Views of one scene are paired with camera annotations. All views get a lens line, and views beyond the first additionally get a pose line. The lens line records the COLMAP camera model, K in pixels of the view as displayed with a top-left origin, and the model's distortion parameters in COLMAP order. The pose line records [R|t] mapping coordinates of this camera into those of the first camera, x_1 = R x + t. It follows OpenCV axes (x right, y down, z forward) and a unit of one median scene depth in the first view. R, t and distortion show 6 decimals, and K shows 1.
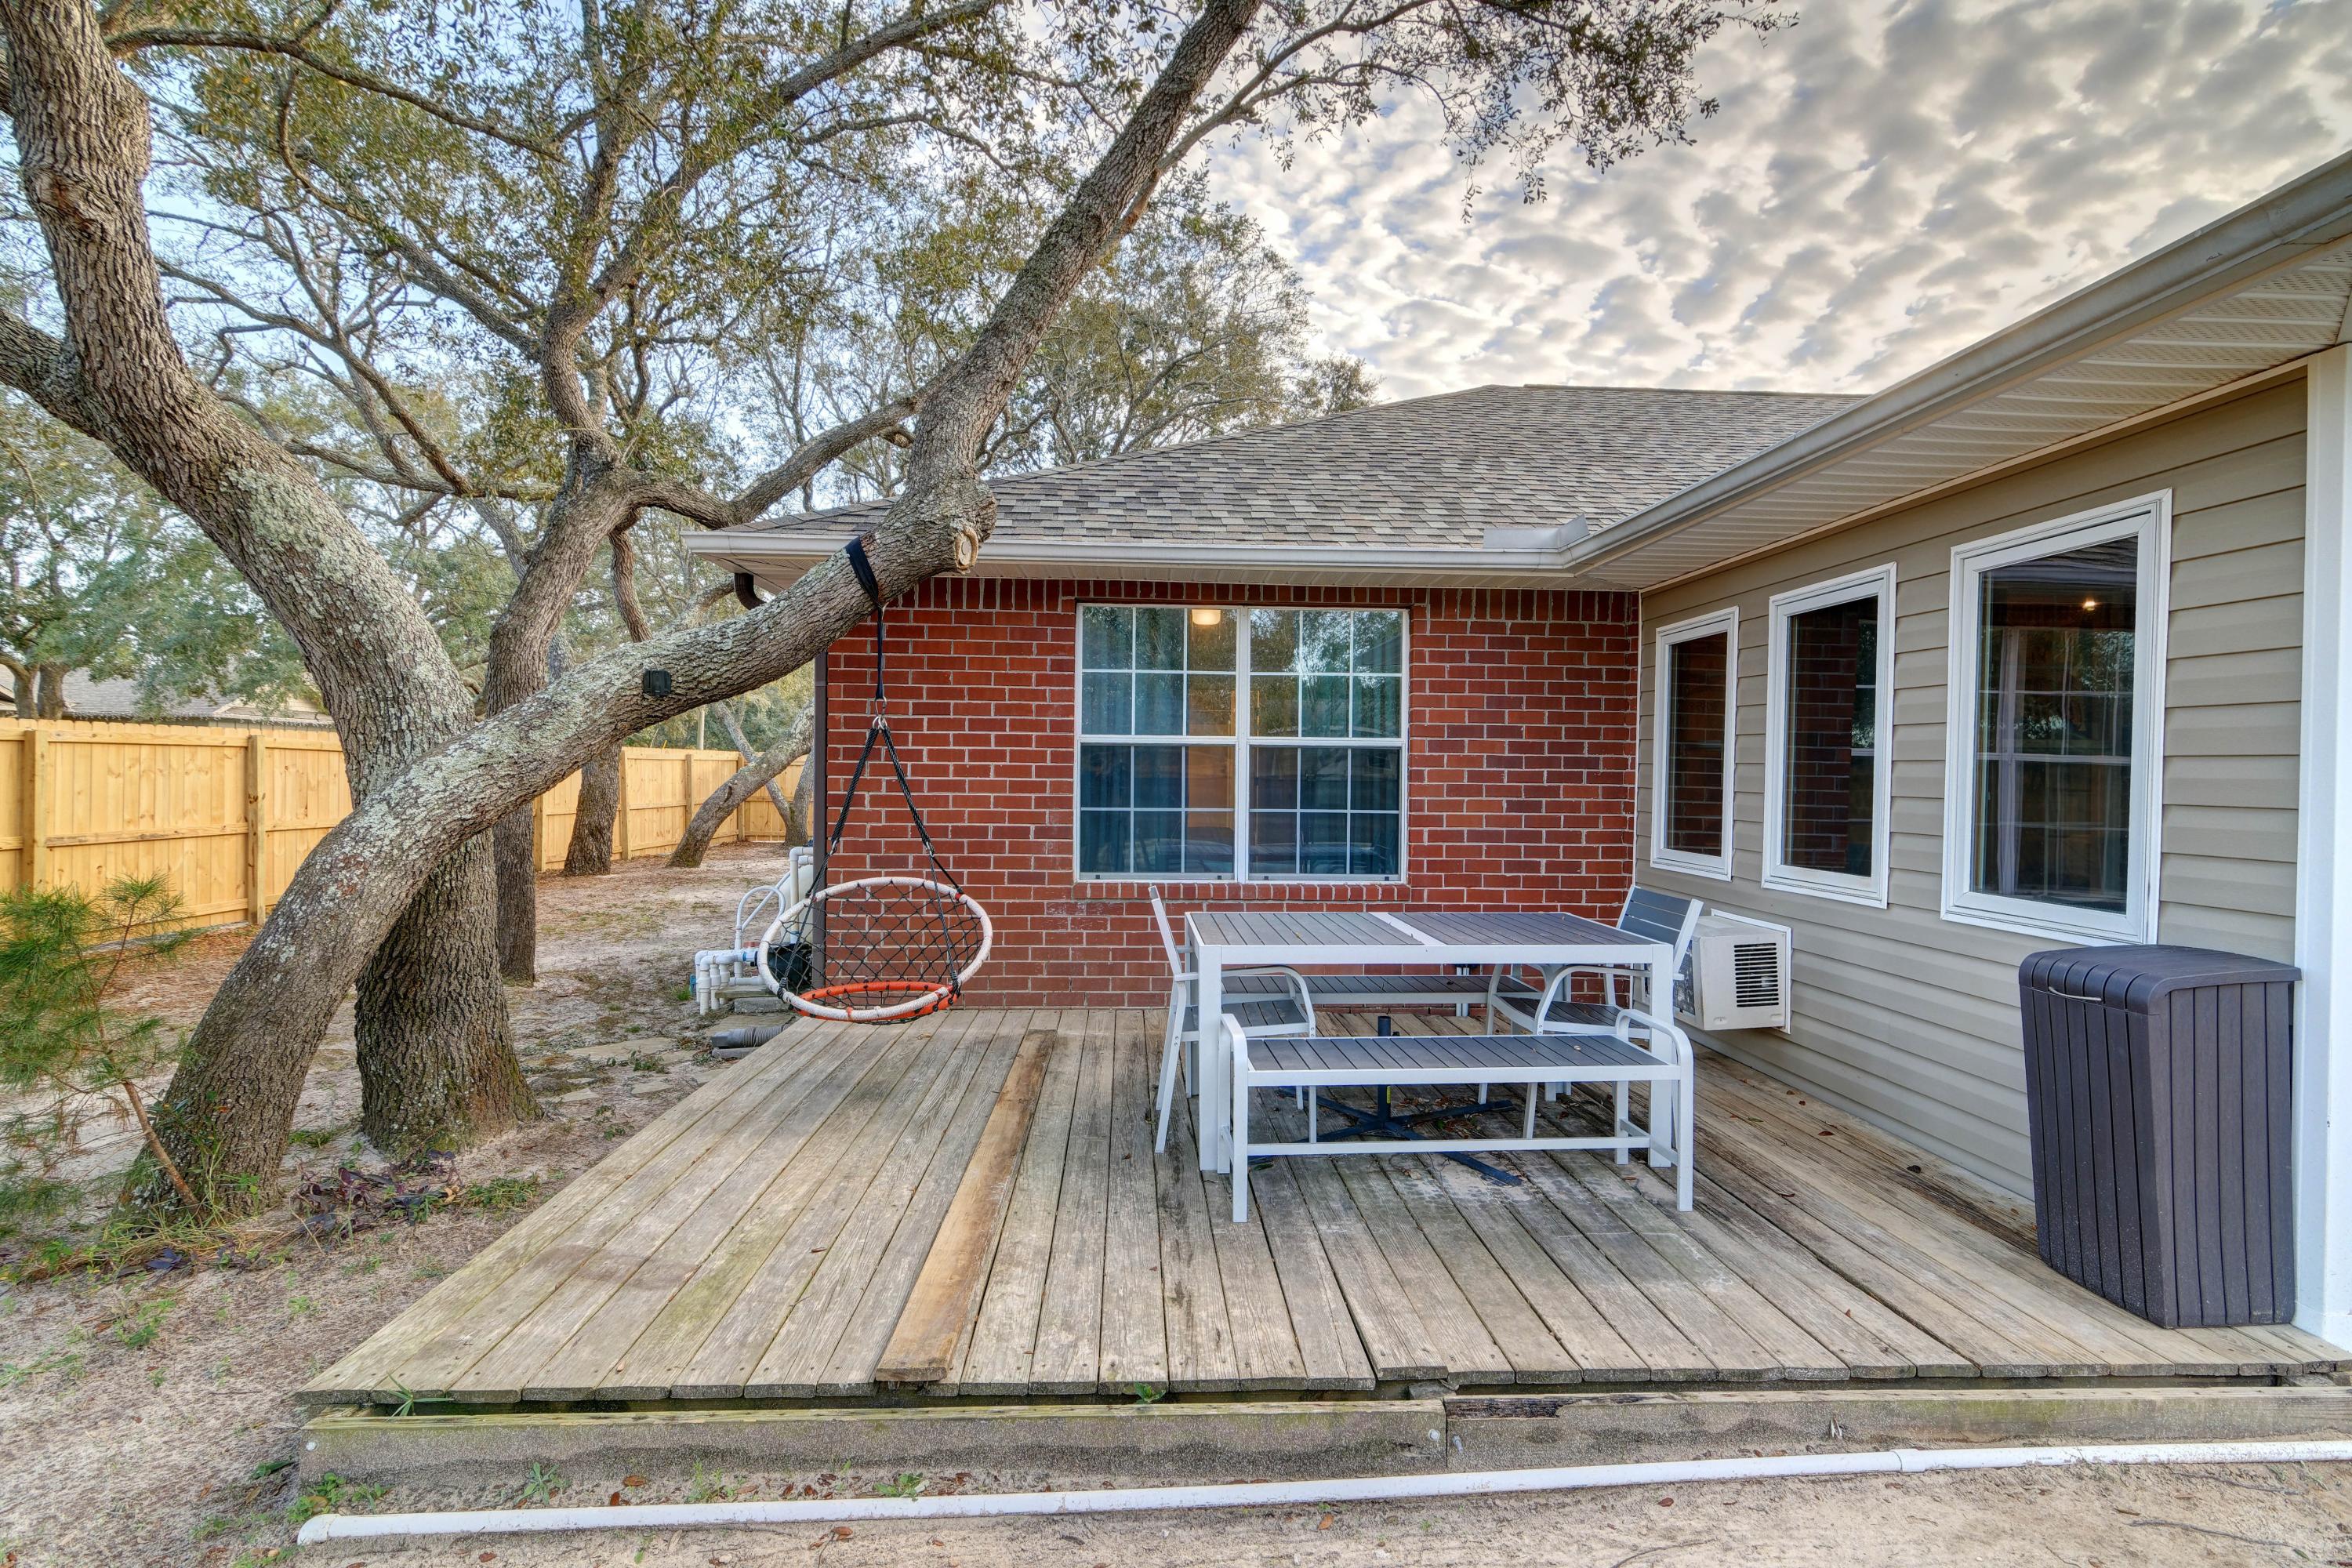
lens RADIAL K [[1125.1, 0, 1178.8], [0, 1125.1, 781.8], [0, 0, 1]] dist [0.009930, -0.000786]
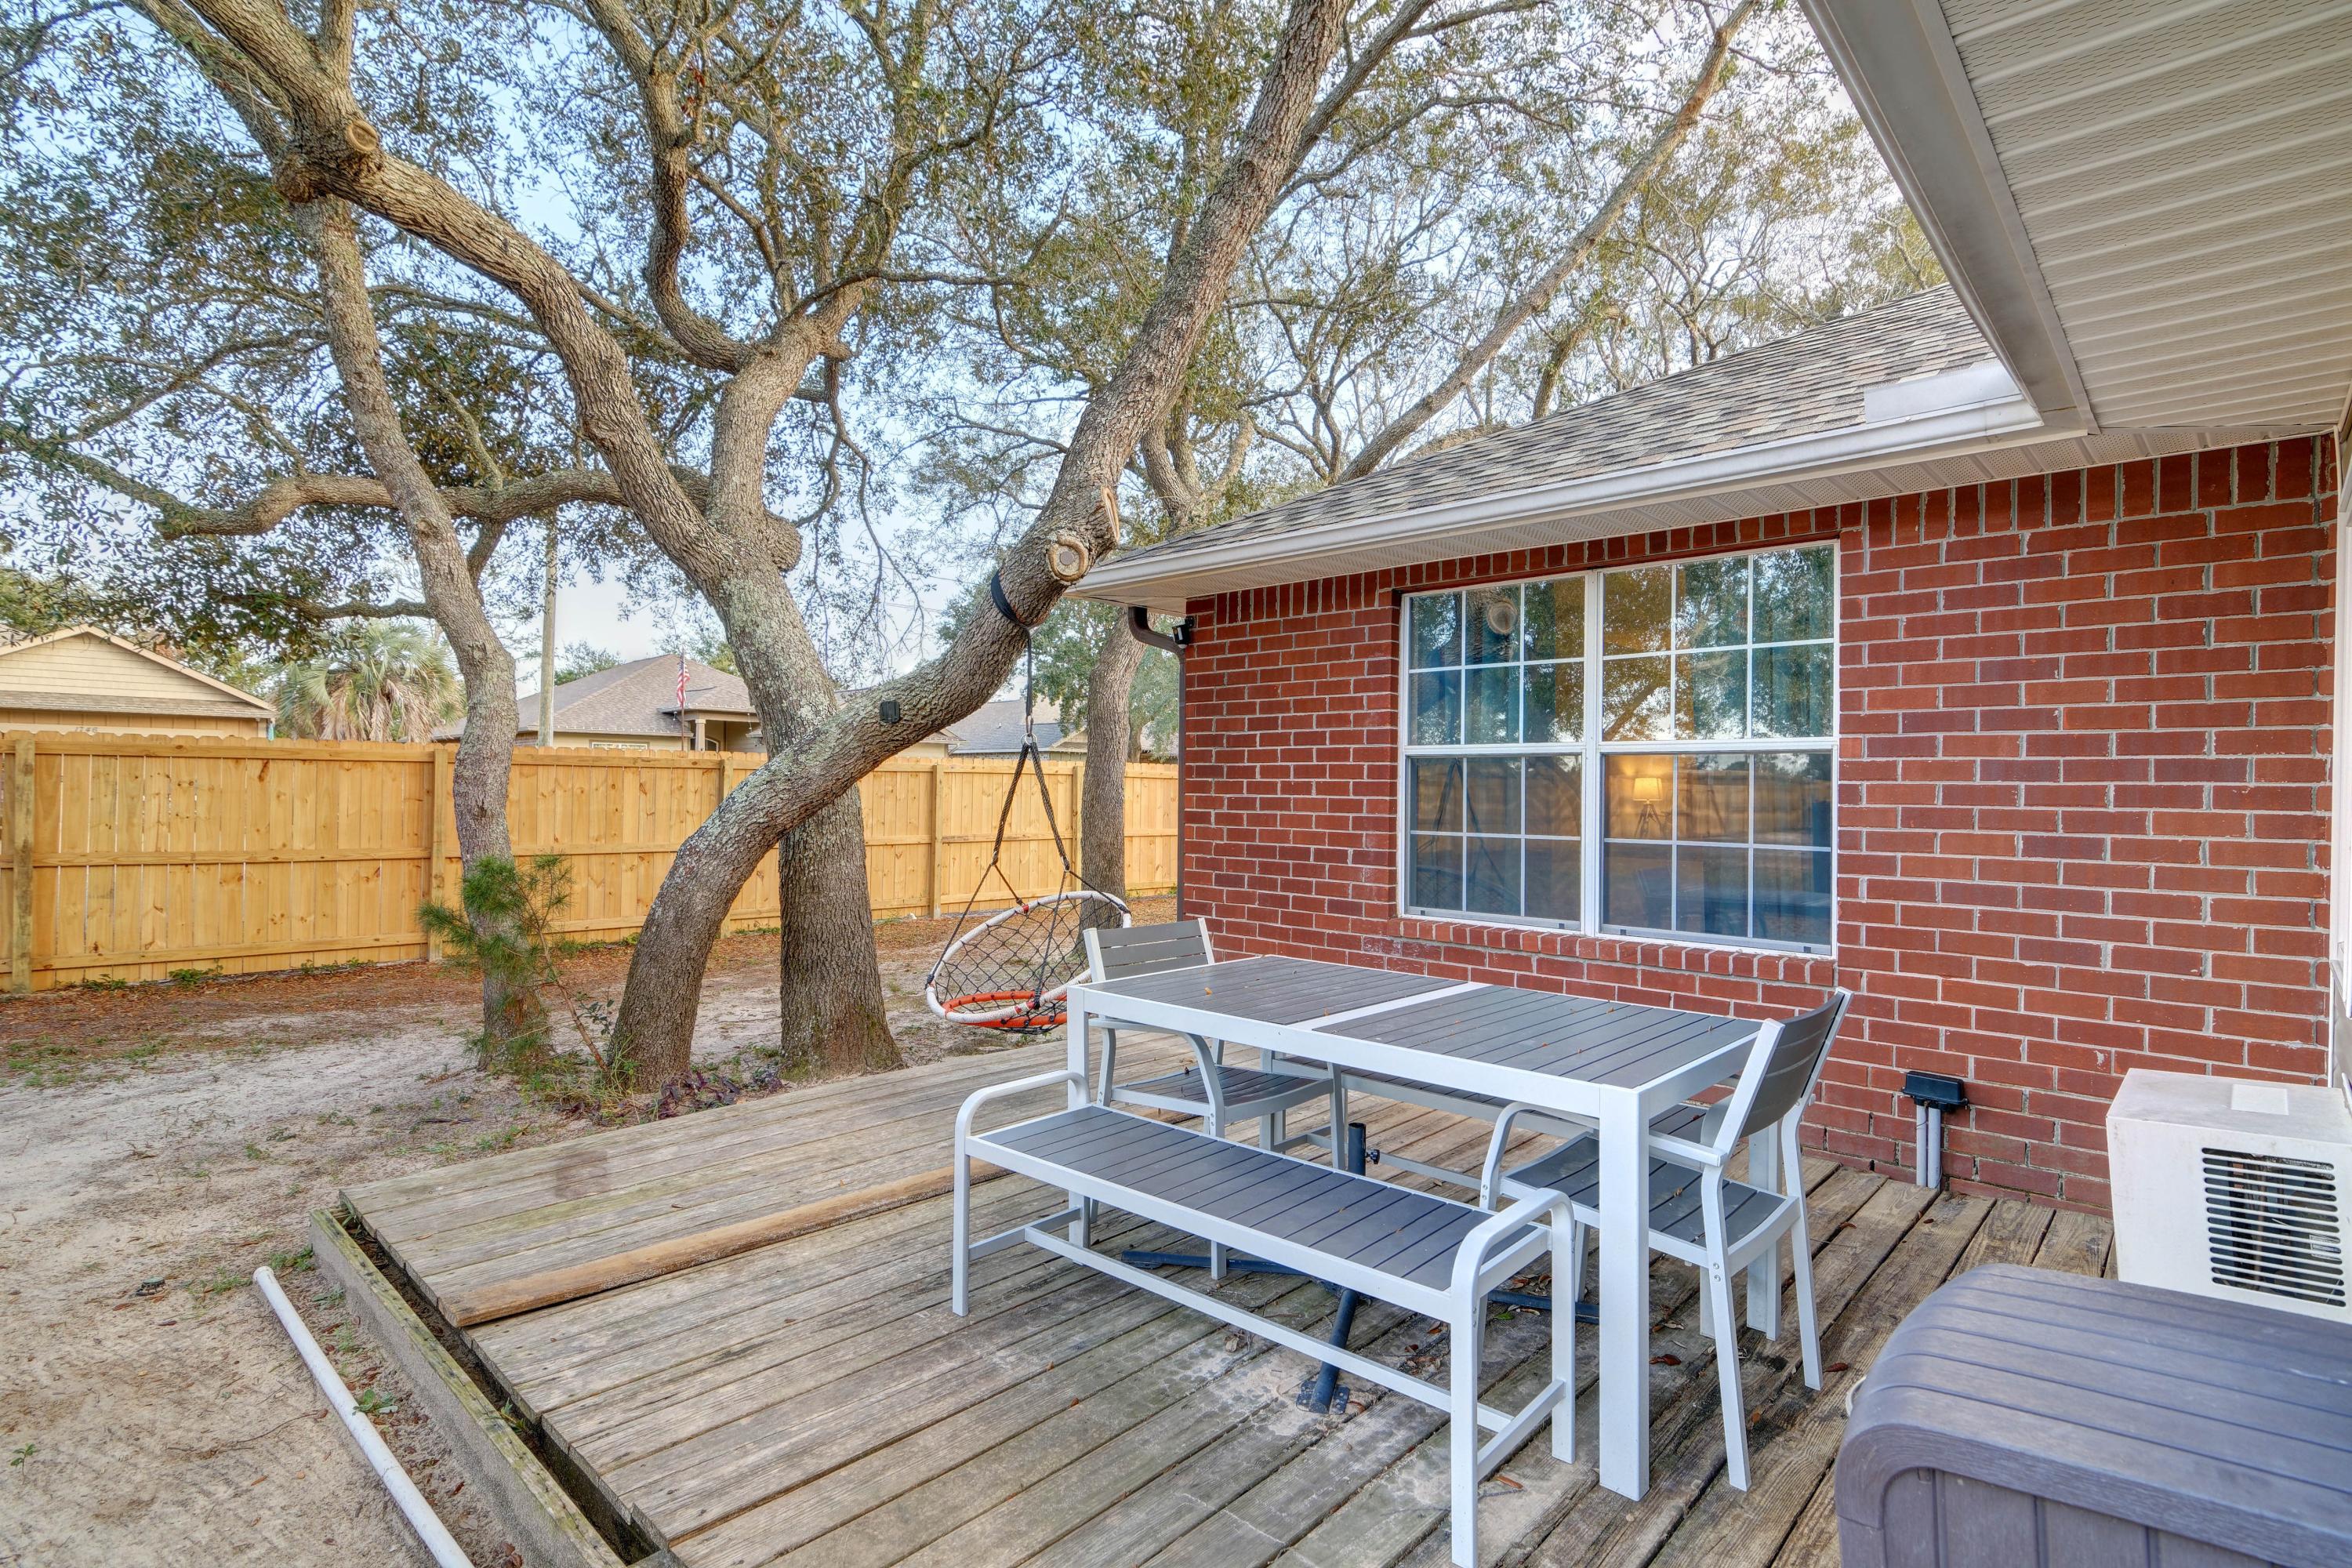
lens RADIAL K [[1125.1, 0, 1174.8], [0, 1125.1, 777.7], [0, 0, 1]] dist [0.009930, -0.000786]
pose [[0.697529, -0.009741, -0.716490, 0.408324], [-0.009510, 0.999694, -0.022850, 0.003905], [0.716494, 0.022752, 0.697223, 0.273145]]
